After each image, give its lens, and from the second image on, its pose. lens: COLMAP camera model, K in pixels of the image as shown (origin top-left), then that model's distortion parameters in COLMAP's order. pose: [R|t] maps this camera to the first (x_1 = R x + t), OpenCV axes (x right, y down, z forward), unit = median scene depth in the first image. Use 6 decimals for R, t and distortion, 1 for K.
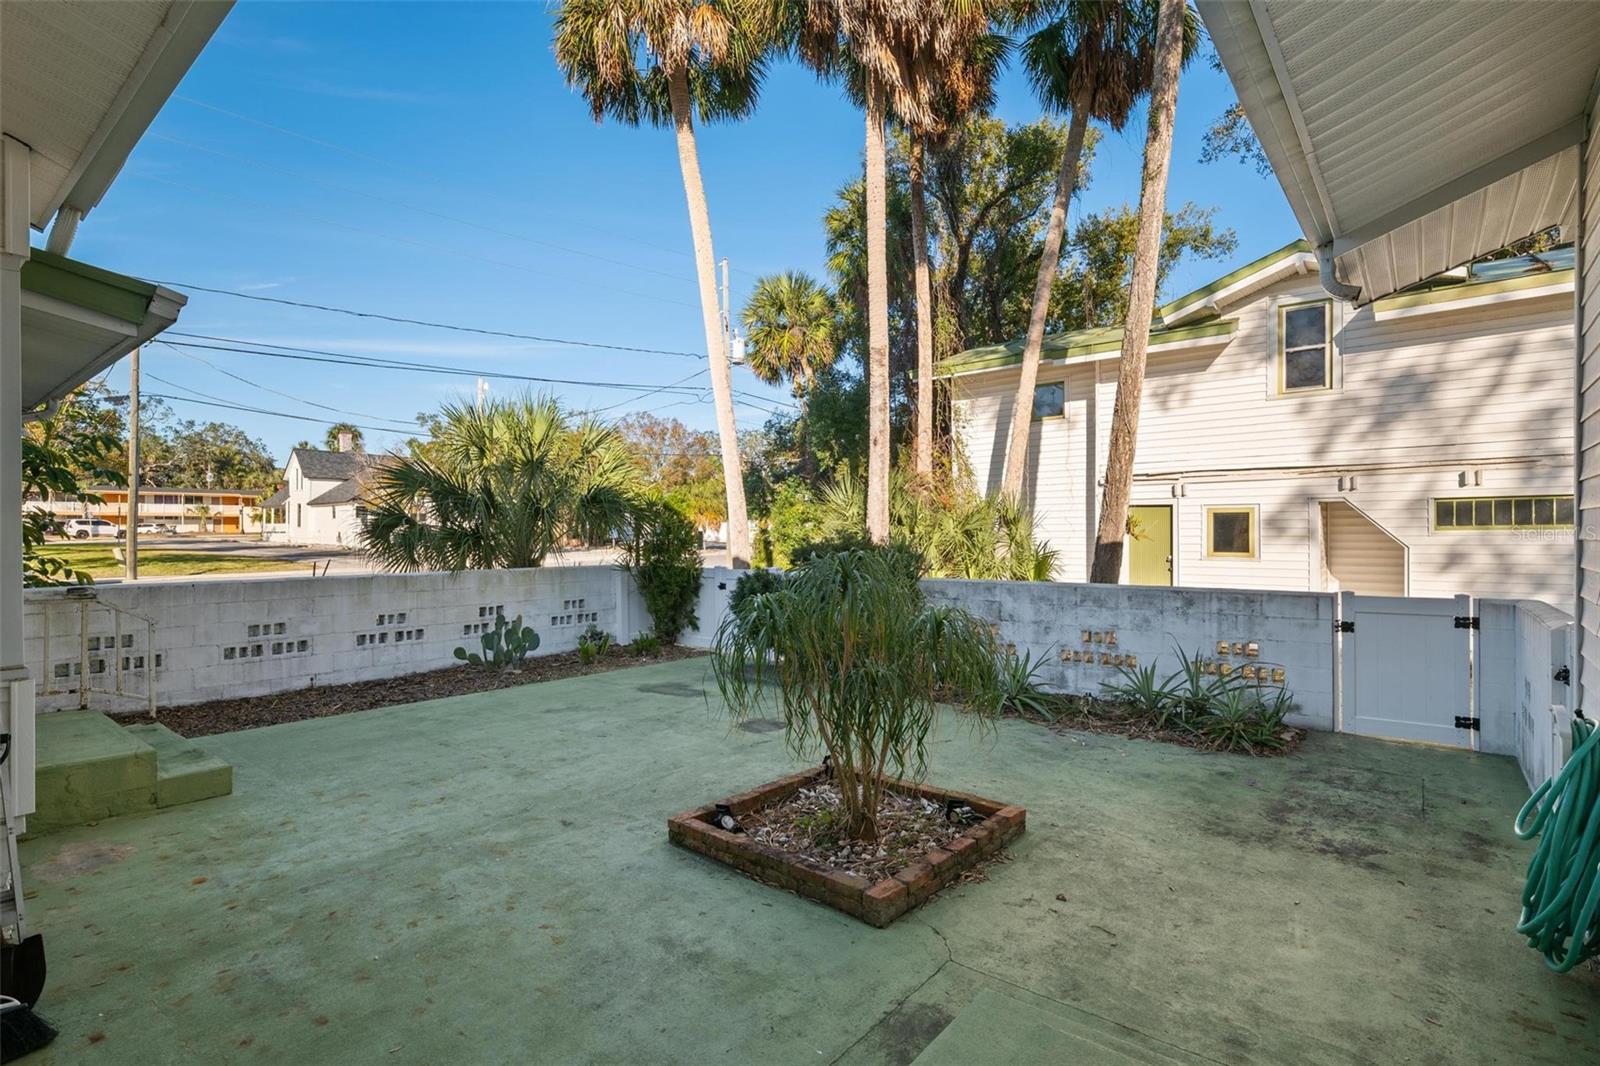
lens RADIAL K [[767.3, 0, 797.8], [0, 767.3, 531.3], [0, 0, 1]] dist [0.001292, 0.000034]
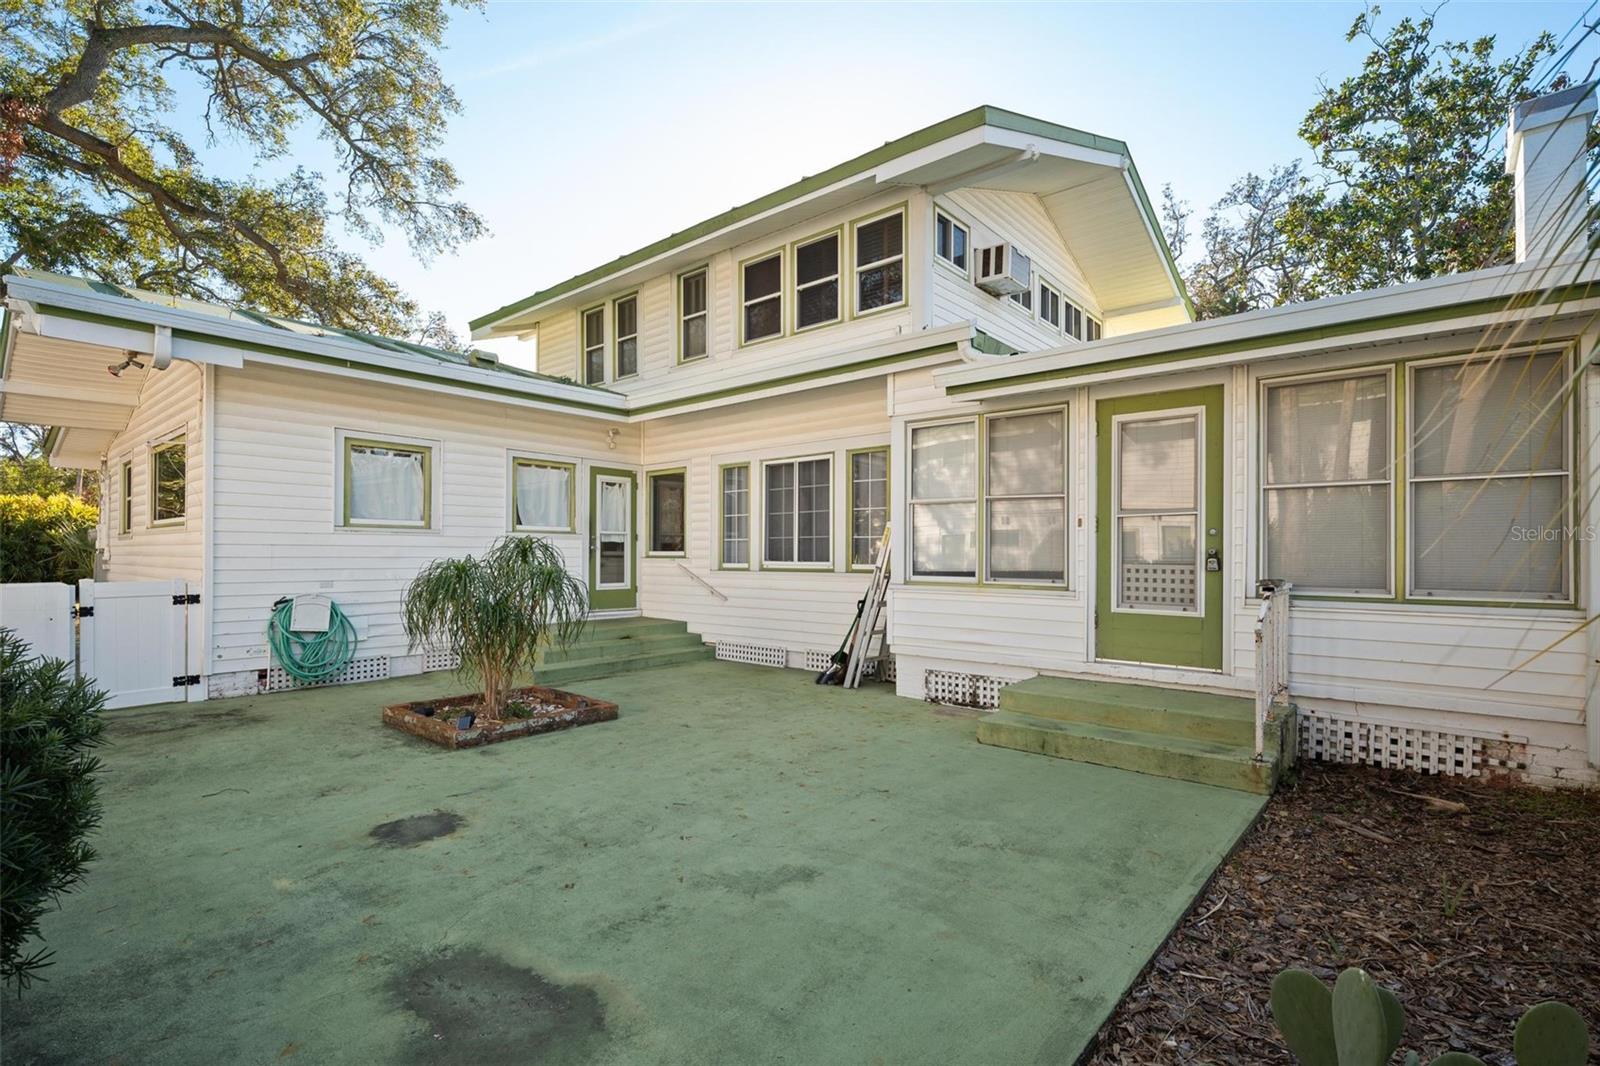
lens RADIAL K [[744.7, 0, 802.1], [0, 744.7, 545.1], [0, 0, 1]] dist [0.001068, 0.000173]
pose [[-0.999912, -0.001339, 0.013170, -0.432134], [-0.001461, 0.999957, -0.009194, 0.043371], [-0.013157, -0.009213, -0.999871, 1.928248]]
